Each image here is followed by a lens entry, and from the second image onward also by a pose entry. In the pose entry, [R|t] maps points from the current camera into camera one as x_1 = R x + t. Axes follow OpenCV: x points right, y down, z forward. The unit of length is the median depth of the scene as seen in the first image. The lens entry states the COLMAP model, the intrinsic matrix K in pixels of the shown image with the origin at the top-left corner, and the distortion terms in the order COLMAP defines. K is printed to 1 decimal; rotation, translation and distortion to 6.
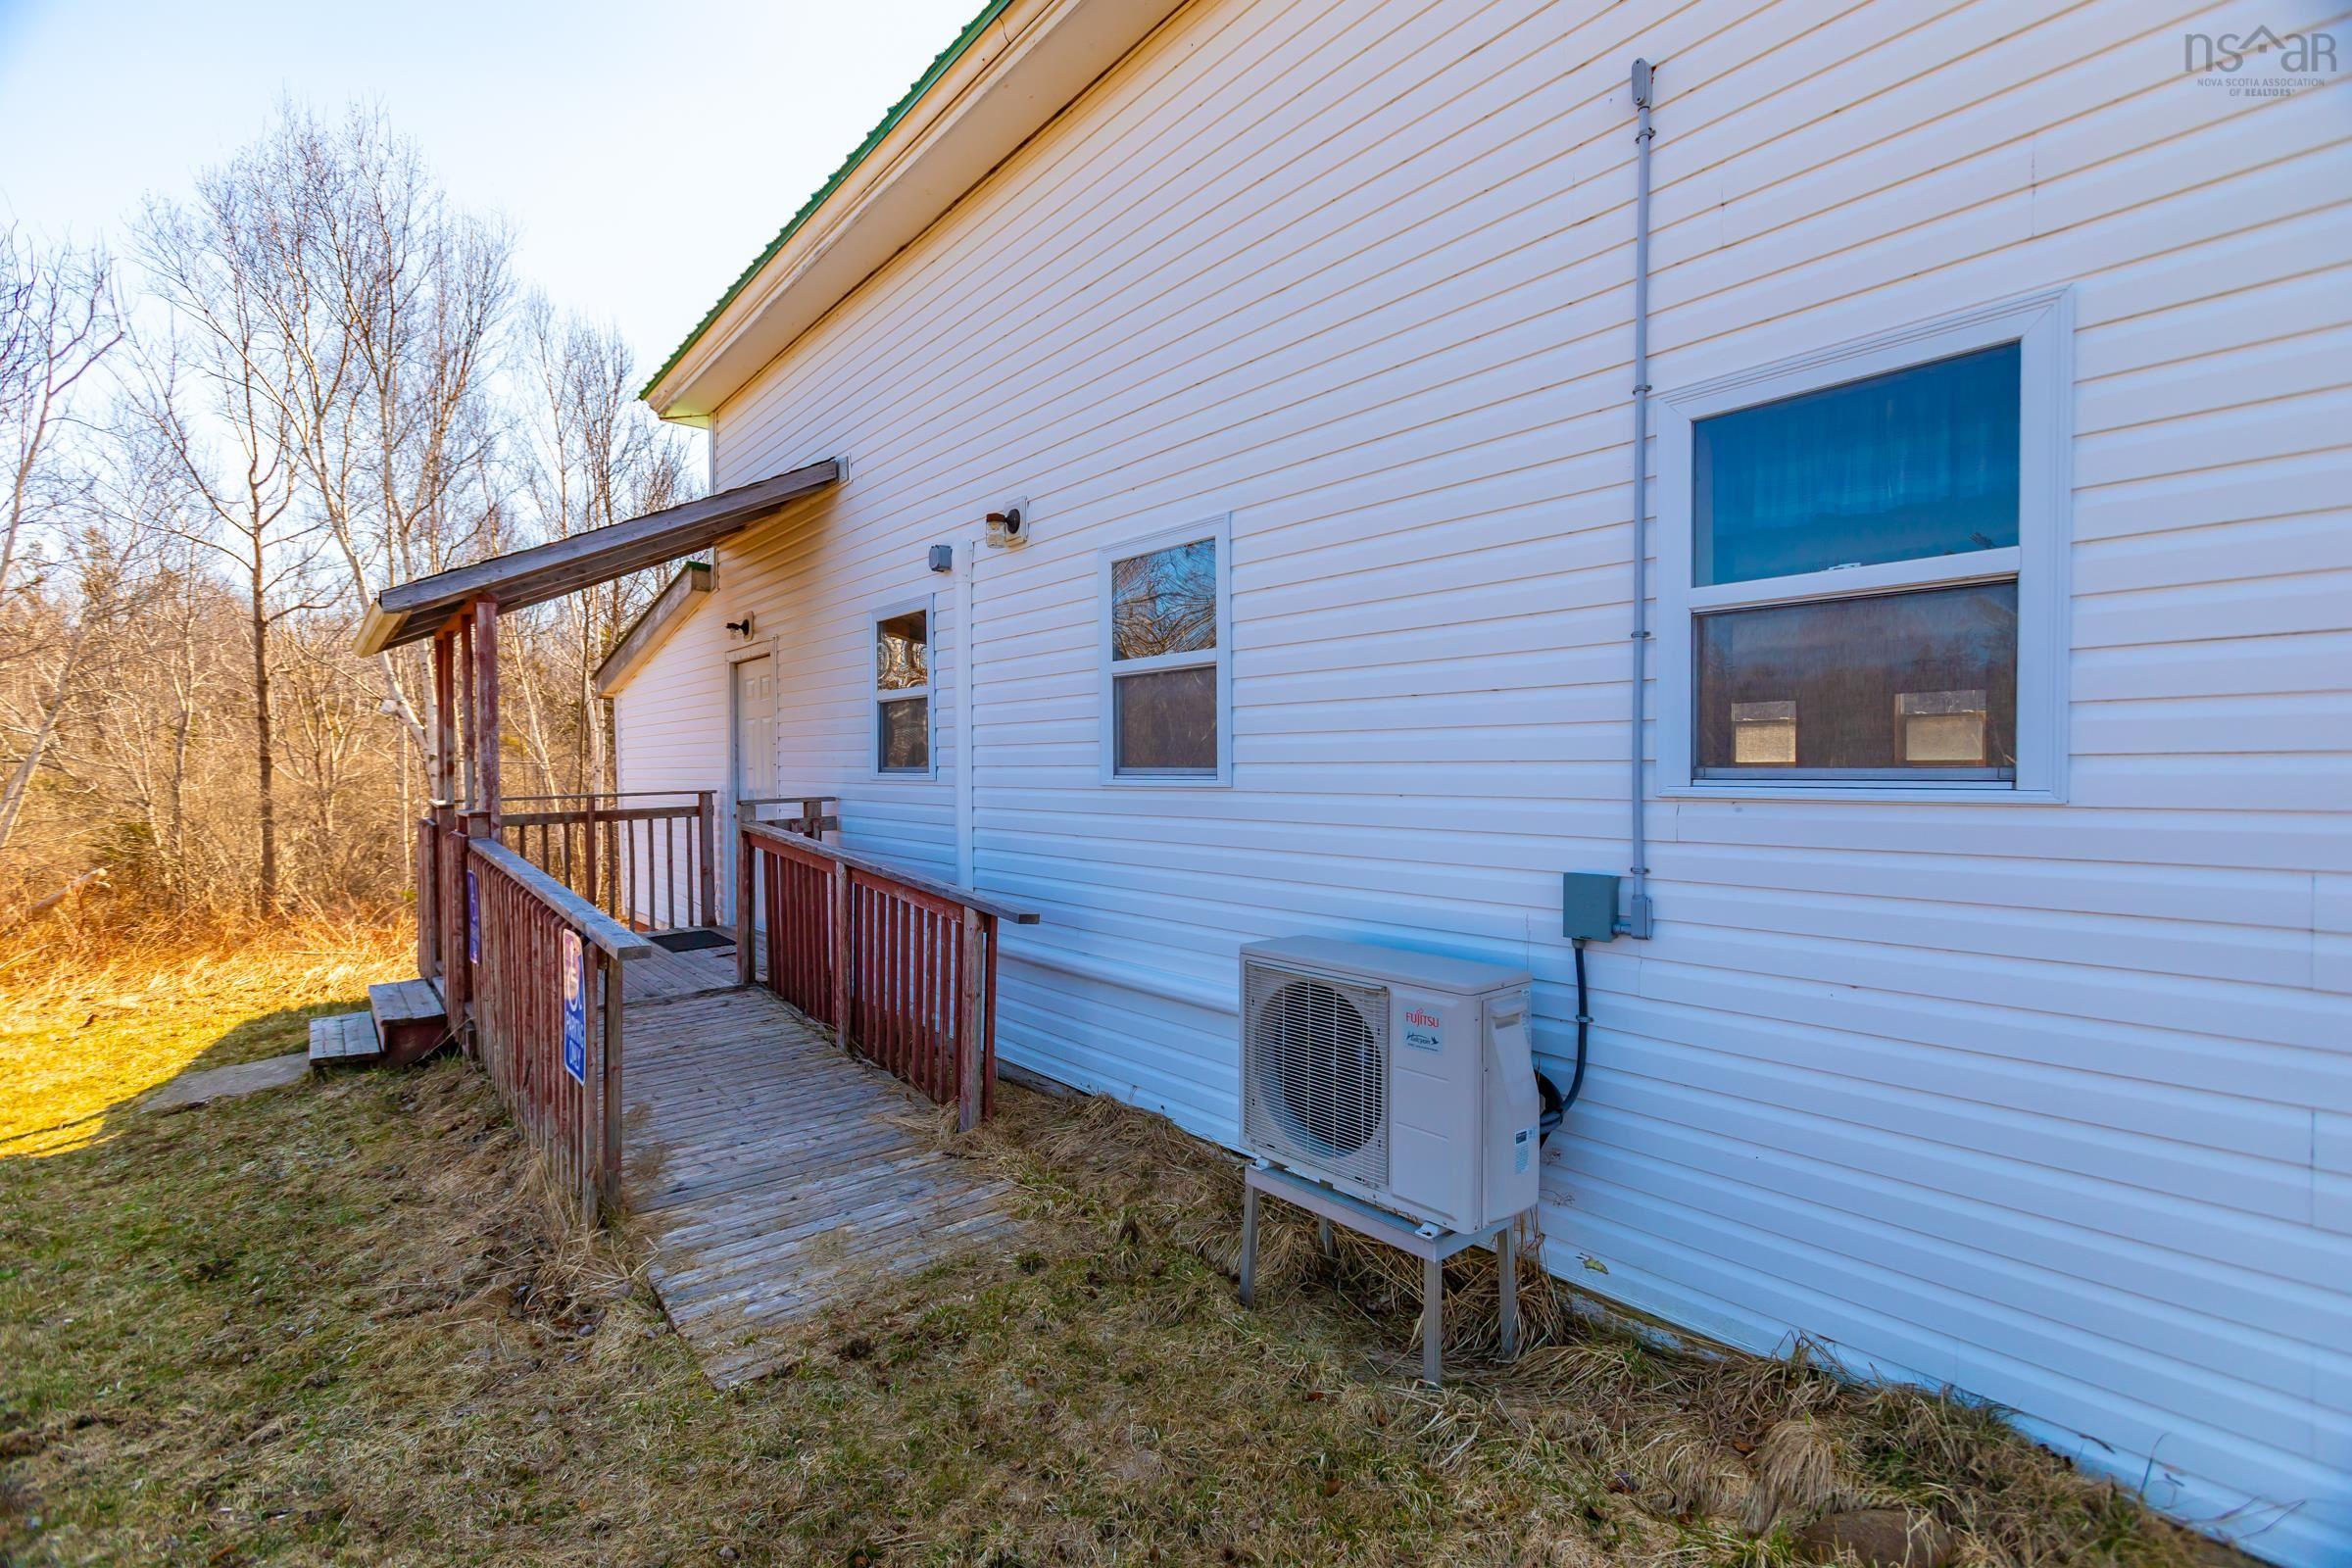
lens RADIAL K [[1033.6, 0, 1174.9], [0, 1033.6, 778.1], [0, 0, 1]] dist [0.002742, 0.000070]
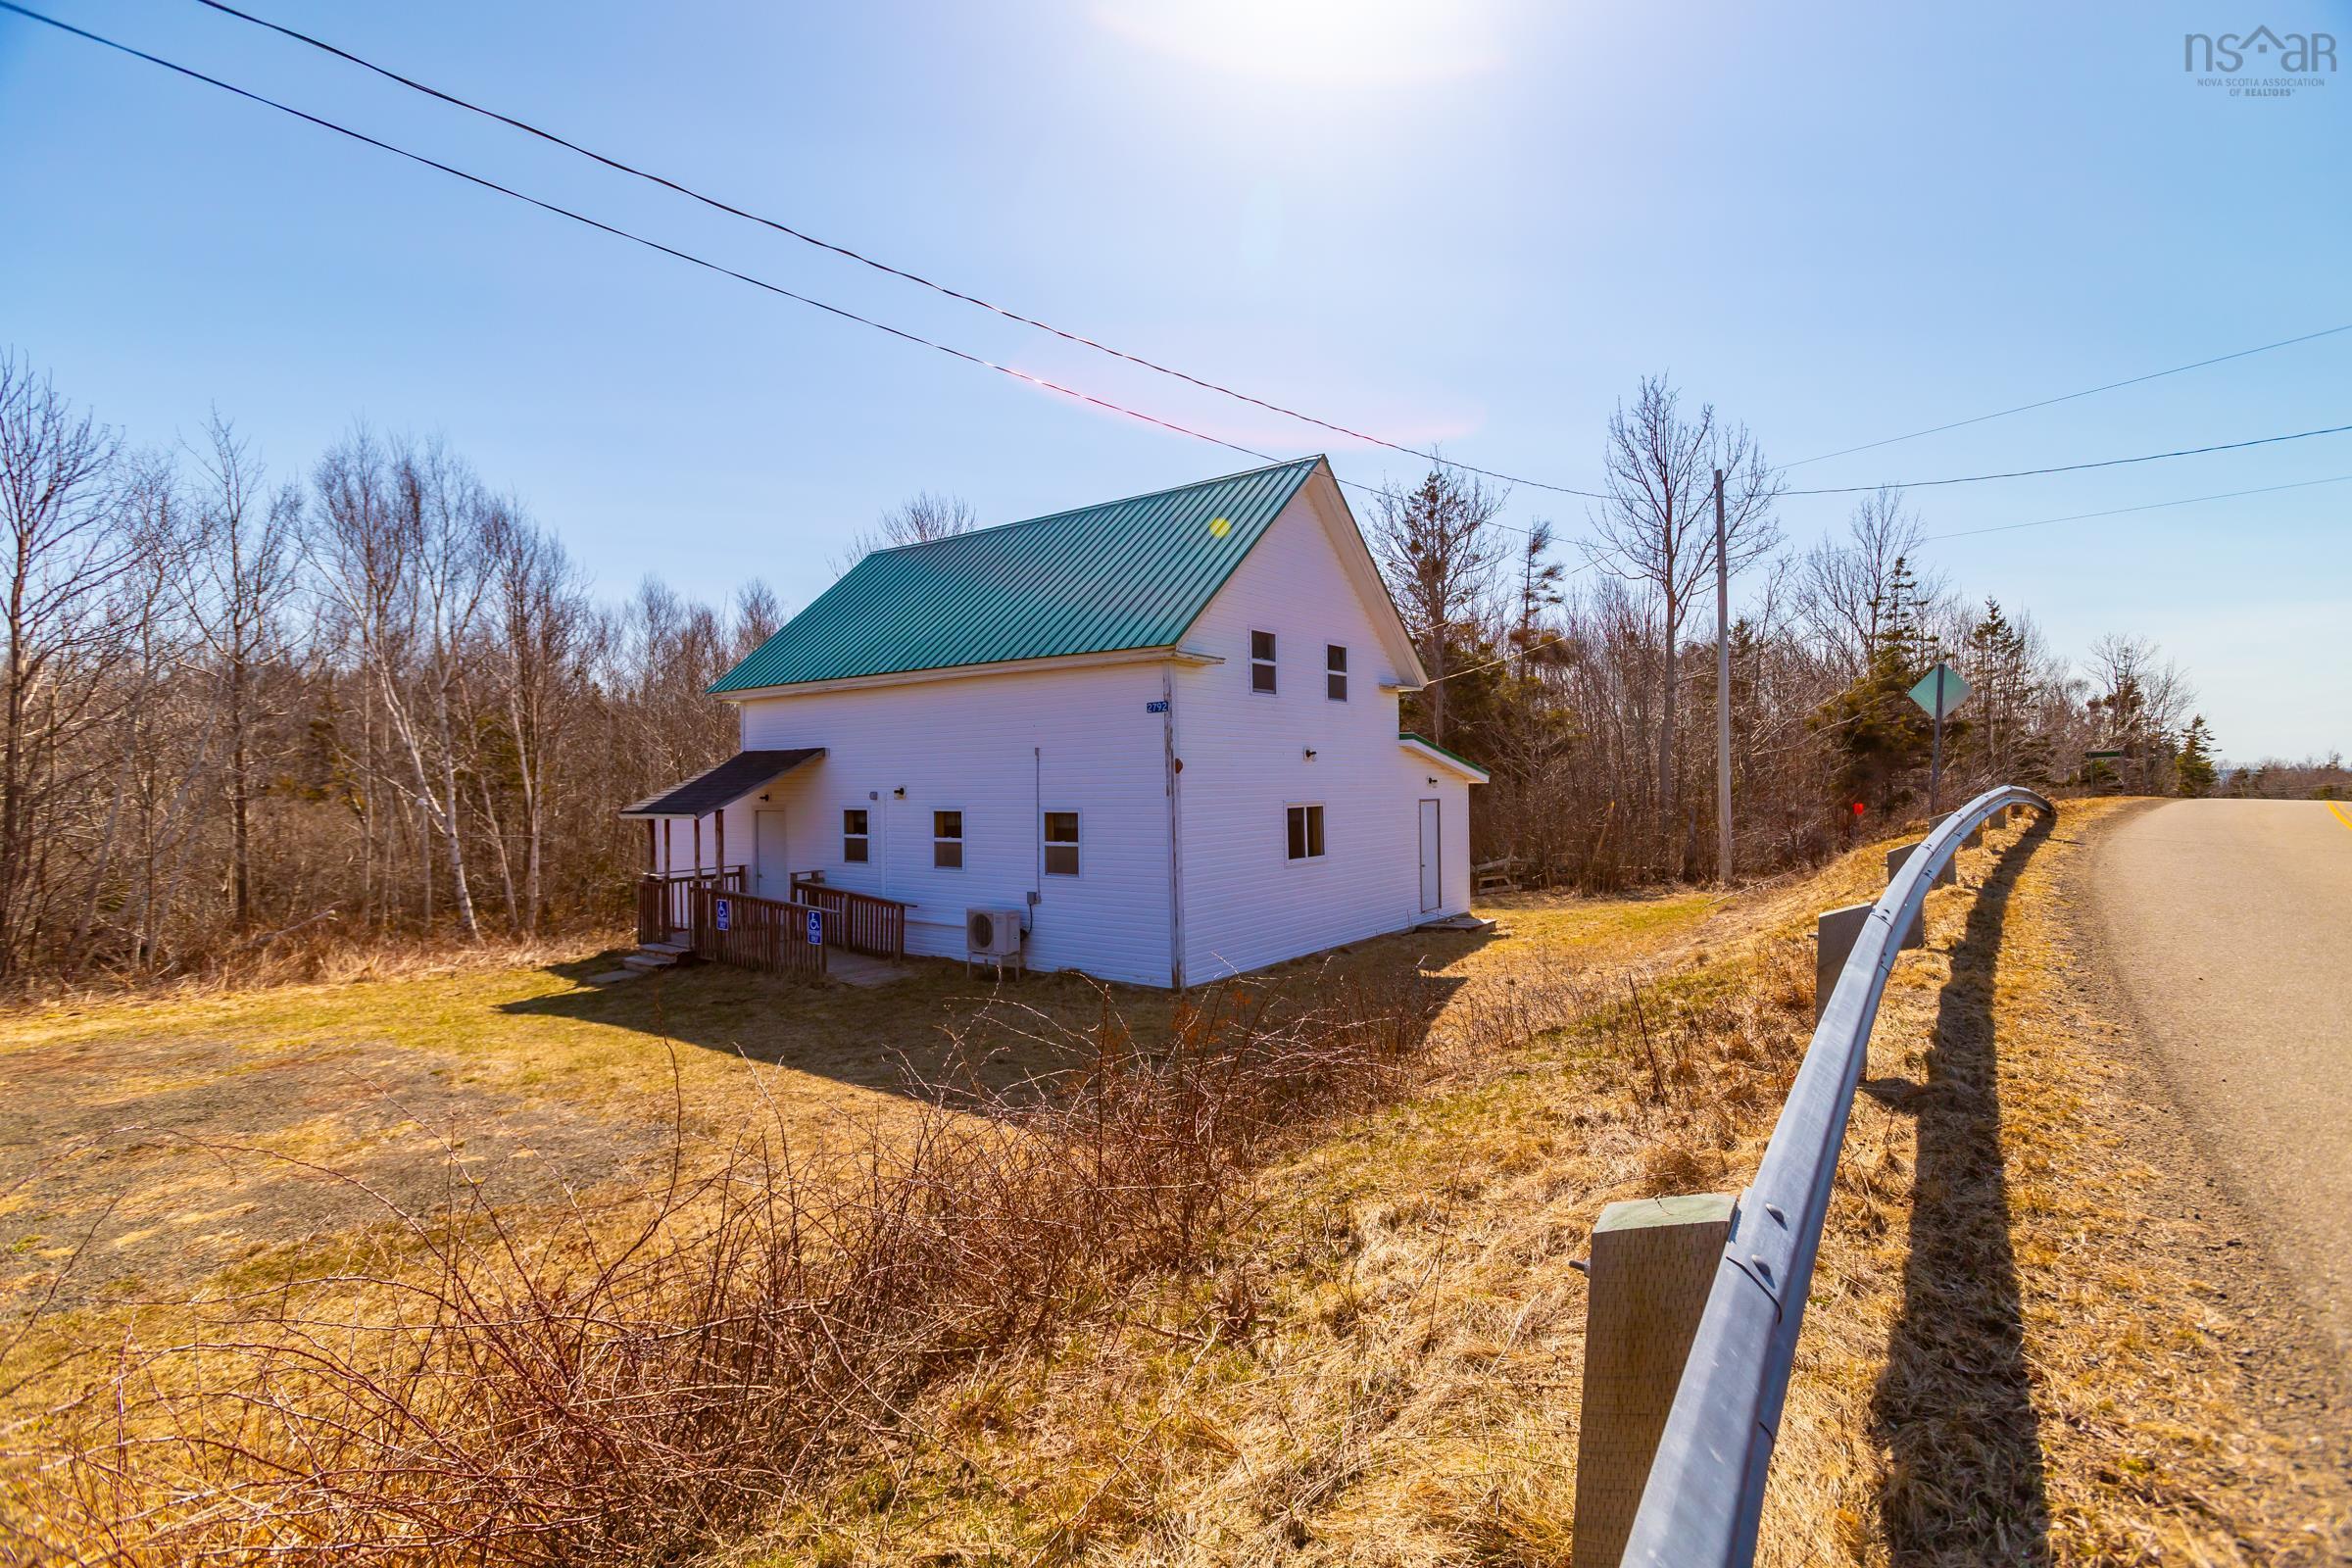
lens RADIAL K [[1033.6, 0, 1163.8], [0, 1033.6, 775.8], [0, 0, 1]] dist [0.002742, 0.000070]
pose [[0.977268, -0.000174, 0.212010, -0.049559], [0.006847, 0.999504, -0.030741, -0.262144], [-0.211899, 0.031493, 0.976784, -3.393218]]
